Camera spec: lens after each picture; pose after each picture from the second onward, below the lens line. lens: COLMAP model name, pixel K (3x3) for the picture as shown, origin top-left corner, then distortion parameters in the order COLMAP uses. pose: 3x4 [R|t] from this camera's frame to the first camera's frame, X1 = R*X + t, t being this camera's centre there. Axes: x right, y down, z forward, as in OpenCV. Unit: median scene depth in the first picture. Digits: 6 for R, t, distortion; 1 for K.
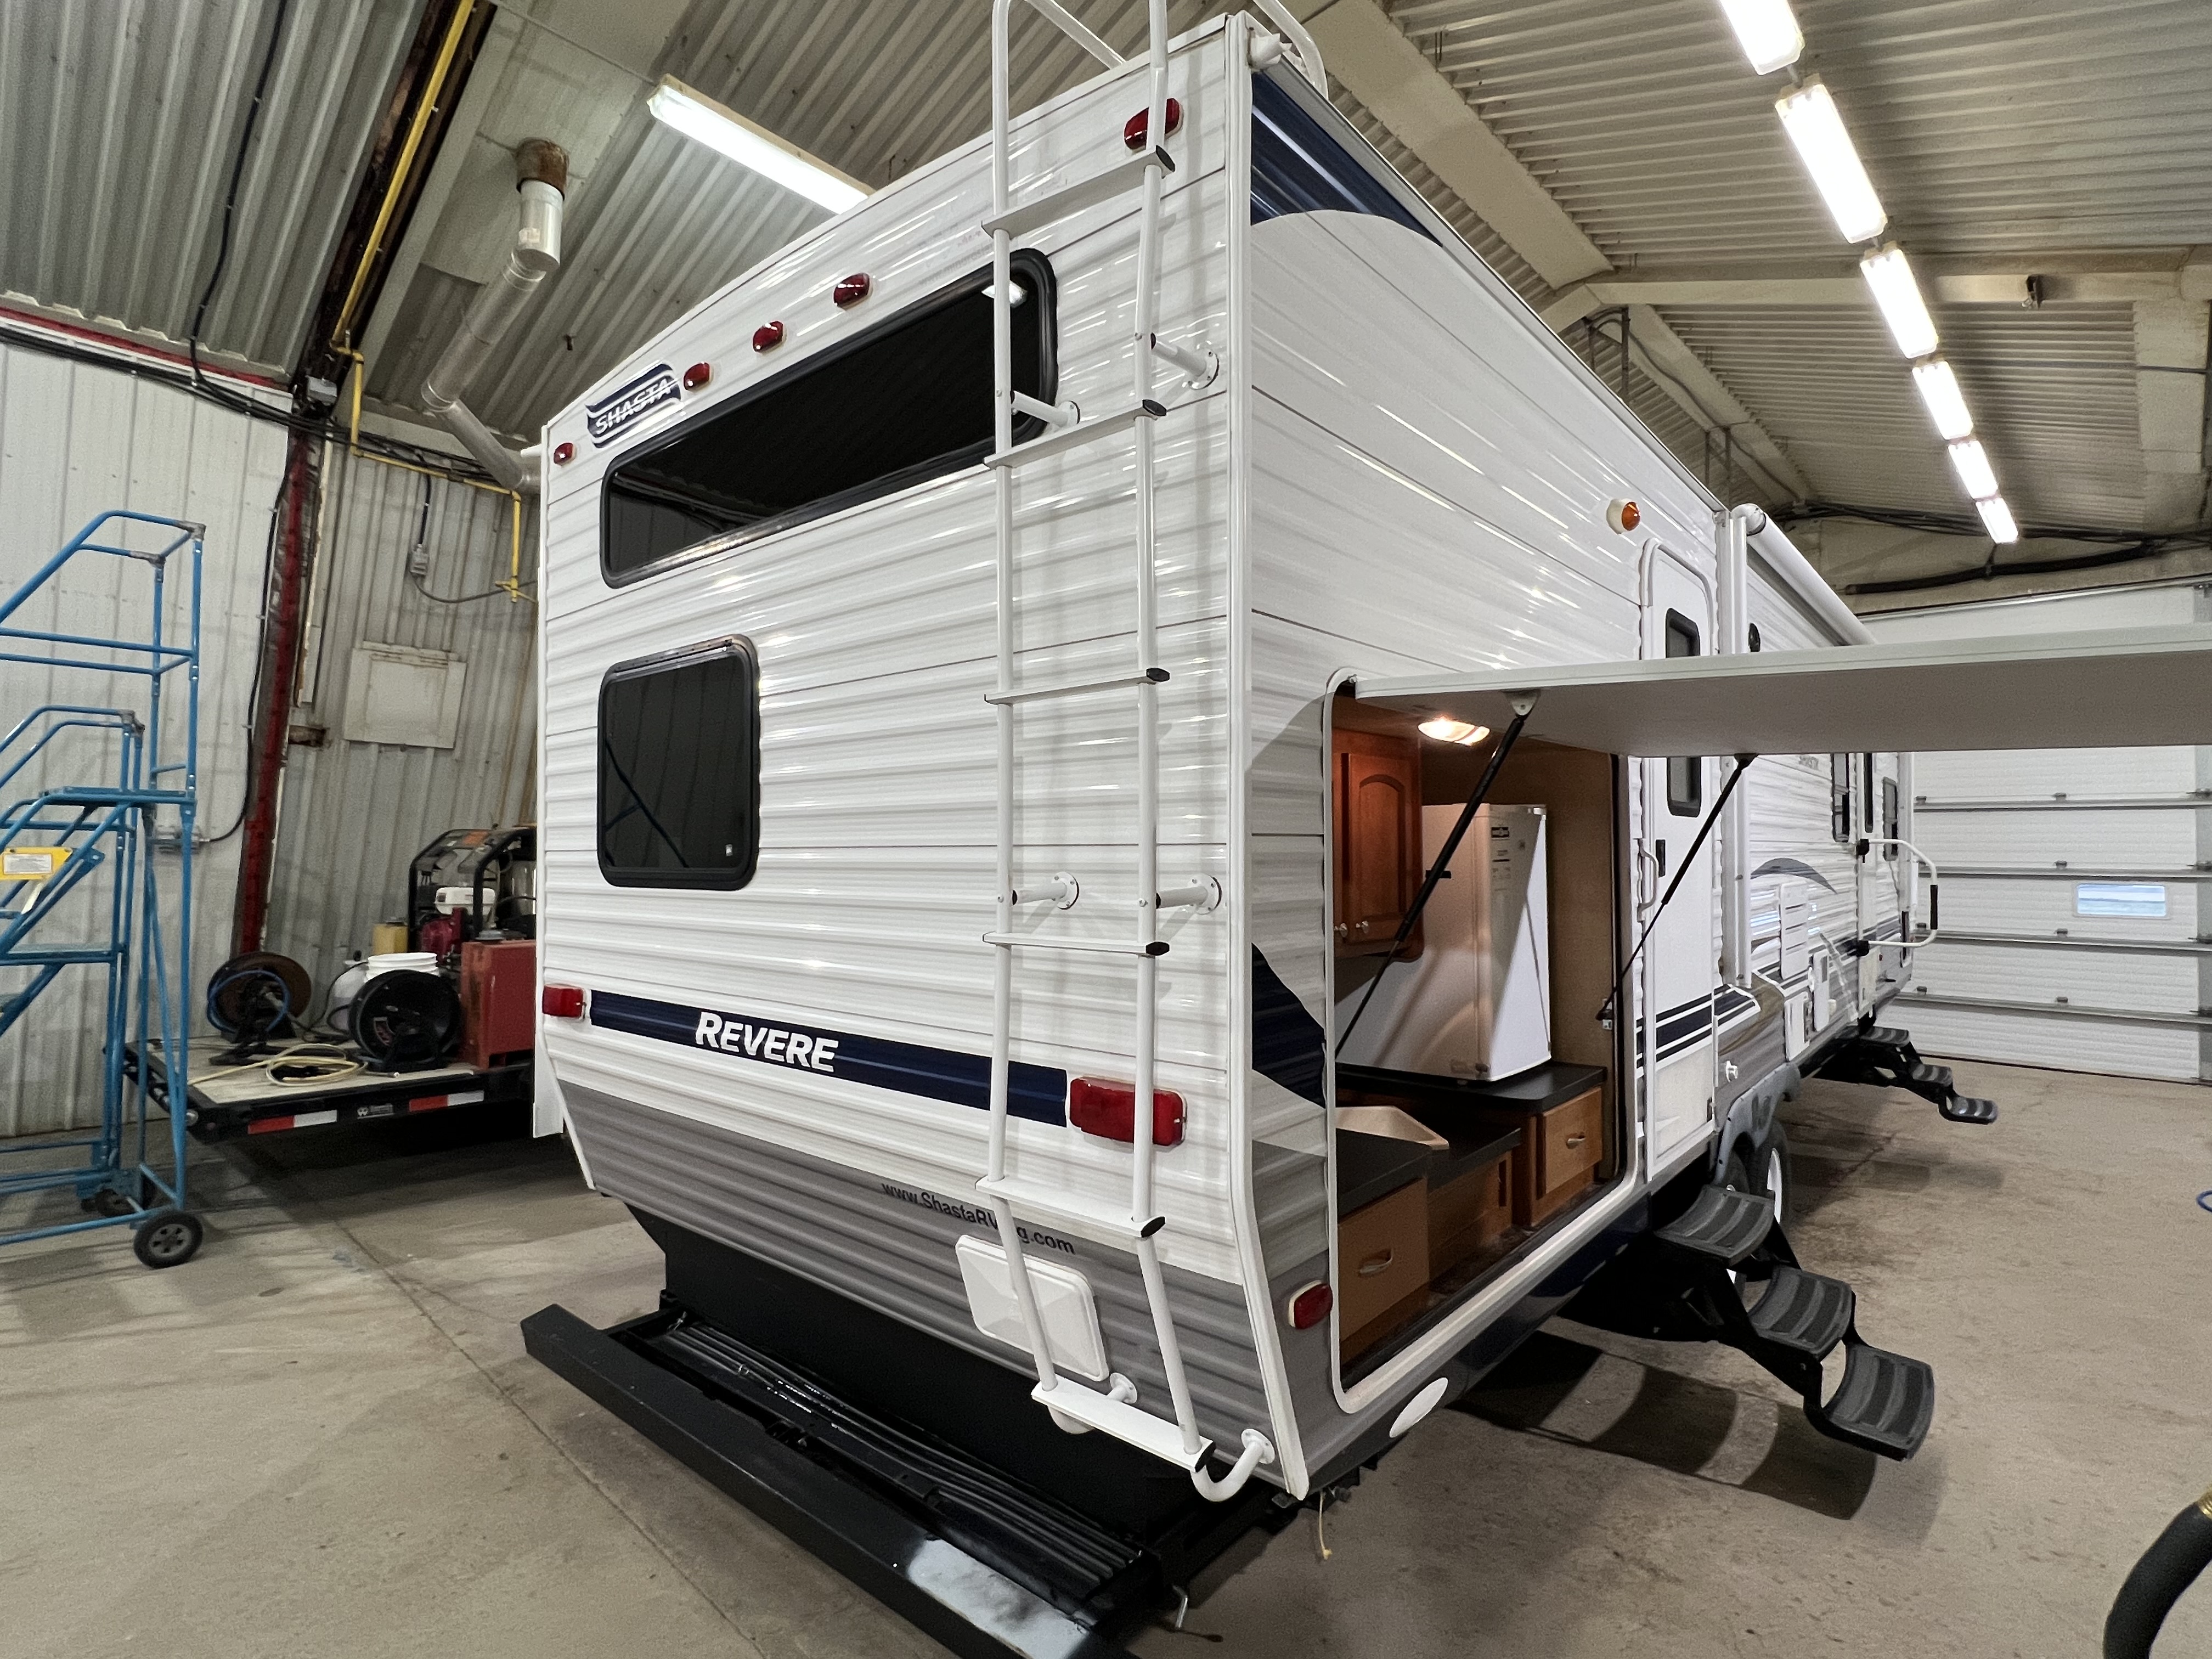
lens RADIAL K [[1108.2, 0, 1107.0], [0, 1108.2, 832.4], [0, 0, 1]] dist [-0.001364, 0.000396]
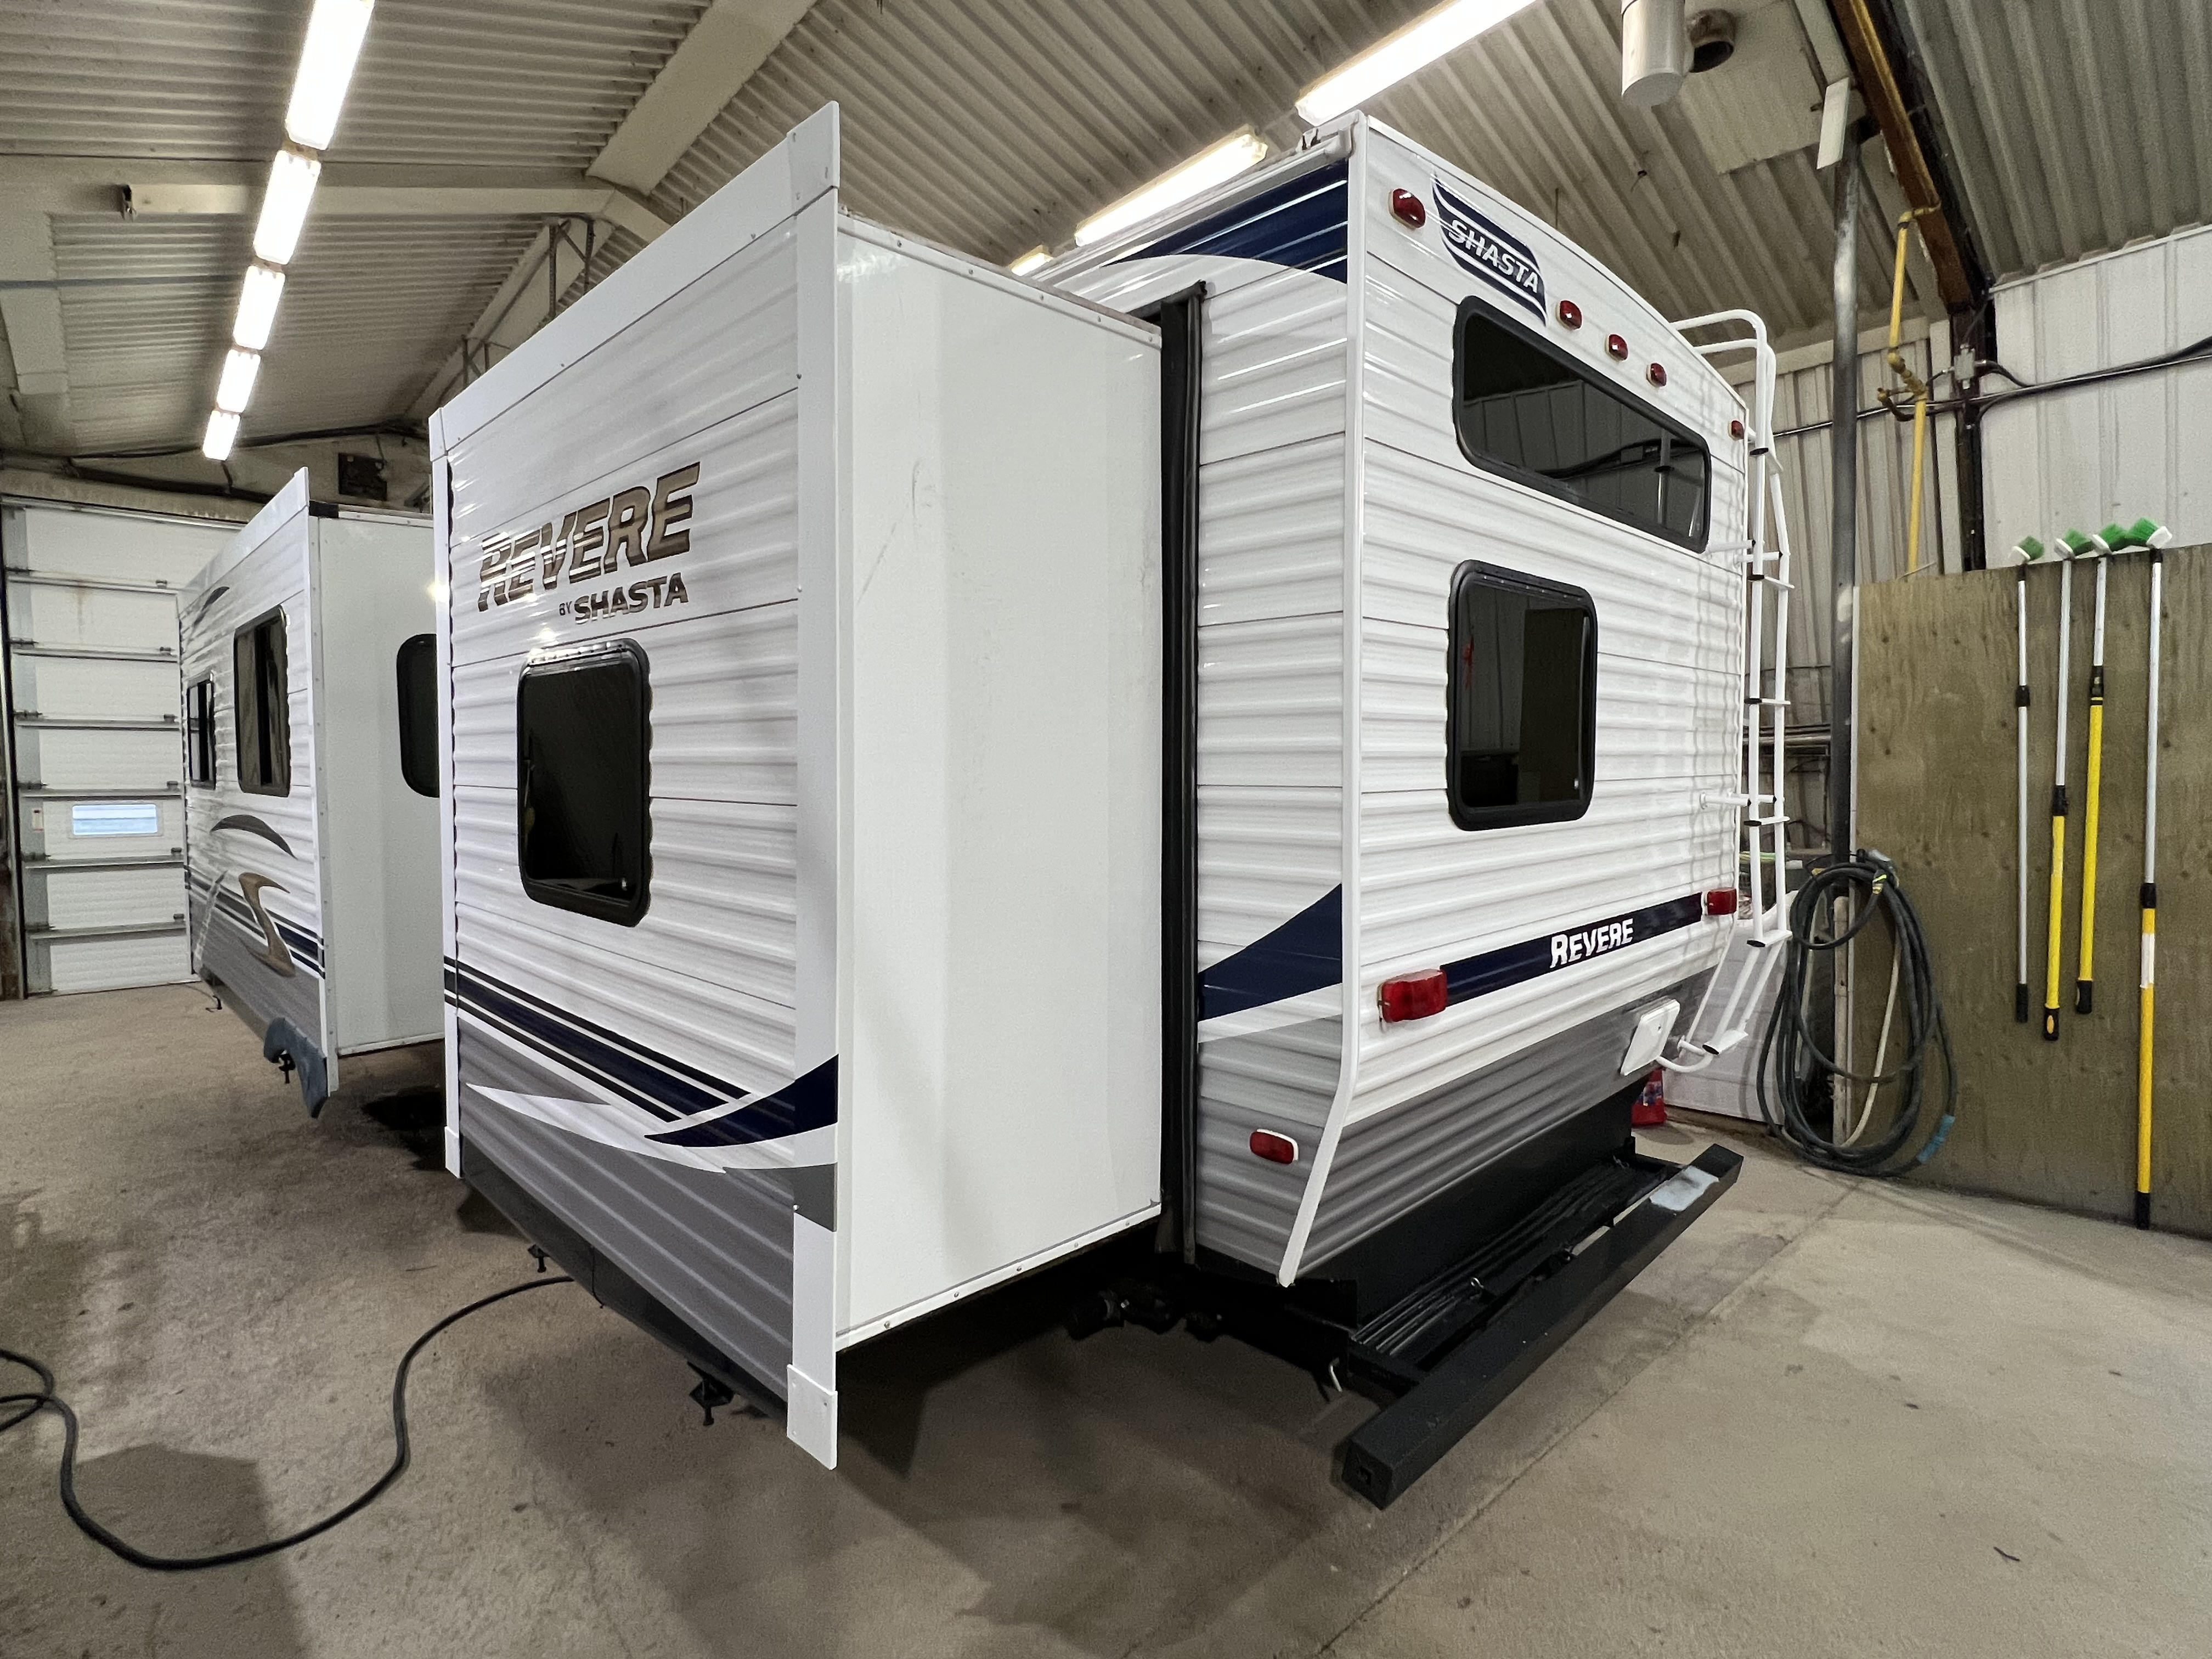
lens RADIAL K [[1108.2, 0, 1103.0], [0, 1108.2, 830.0], [0, 0, 1]] dist [-0.001364, 0.000396]
pose [[0.083203, -0.062382, 0.994578, -1.270056], [-0.008234, 0.997962, 0.063283, -0.003583], [-0.996499, -0.013454, 0.082519, 1.175792]]
